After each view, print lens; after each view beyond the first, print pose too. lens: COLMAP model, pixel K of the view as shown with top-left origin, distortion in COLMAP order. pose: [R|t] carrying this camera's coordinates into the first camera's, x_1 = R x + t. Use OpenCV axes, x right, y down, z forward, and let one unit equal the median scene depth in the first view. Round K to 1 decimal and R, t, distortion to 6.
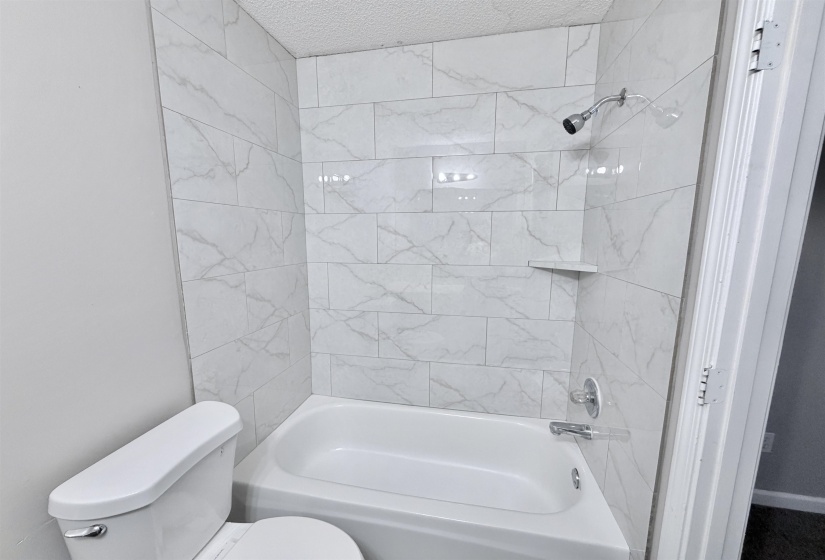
lens RADIAL K [[331.3, 0, 409.2], [0, 331.3, 286.1], [0, 0, 1]] dist [-0.000472, -0.000133]
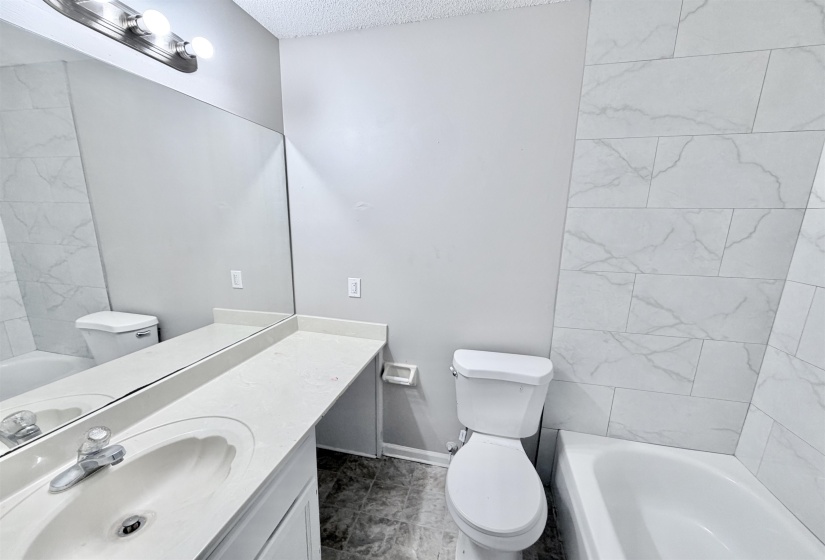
lens RADIAL K [[327.6, 0, 413.5], [0, 327.6, 289.5], [0, 0, 1]] dist [-0.003387, -0.000115]
pose [[-0.030148, 0.193457, -0.980645, 0.450812], [-0.169032, 0.965974, 0.195759, -0.064714], [0.985149, 0.171662, 0.003578, 0.285748]]
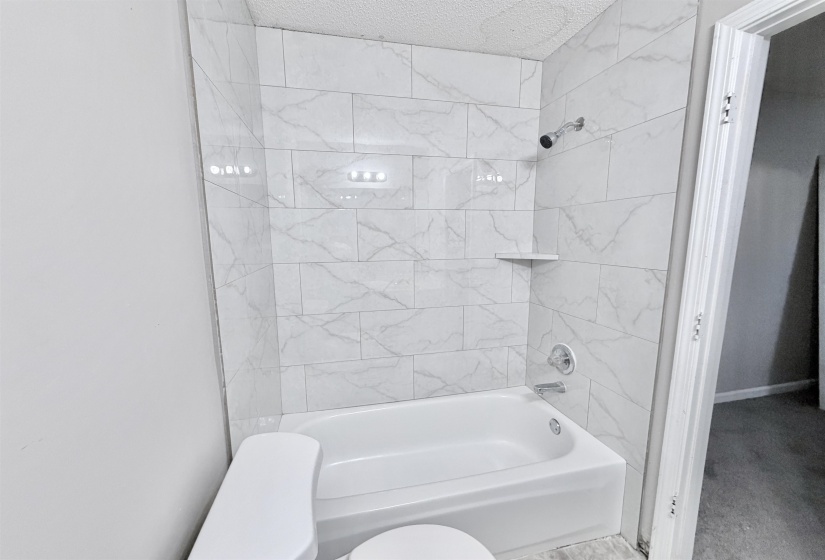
lens RADIAL K [[331.3, 0, 409.2], [0, 331.3, 286.1], [0, 0, 1]] dist [-0.000472, -0.000133]
pose [[0.907682, -0.070047, 0.413771, -0.404506], [0.071997, 0.997345, 0.010903, 0.003213], [-0.413436, 0.019894, 0.910316, 0.075203]]
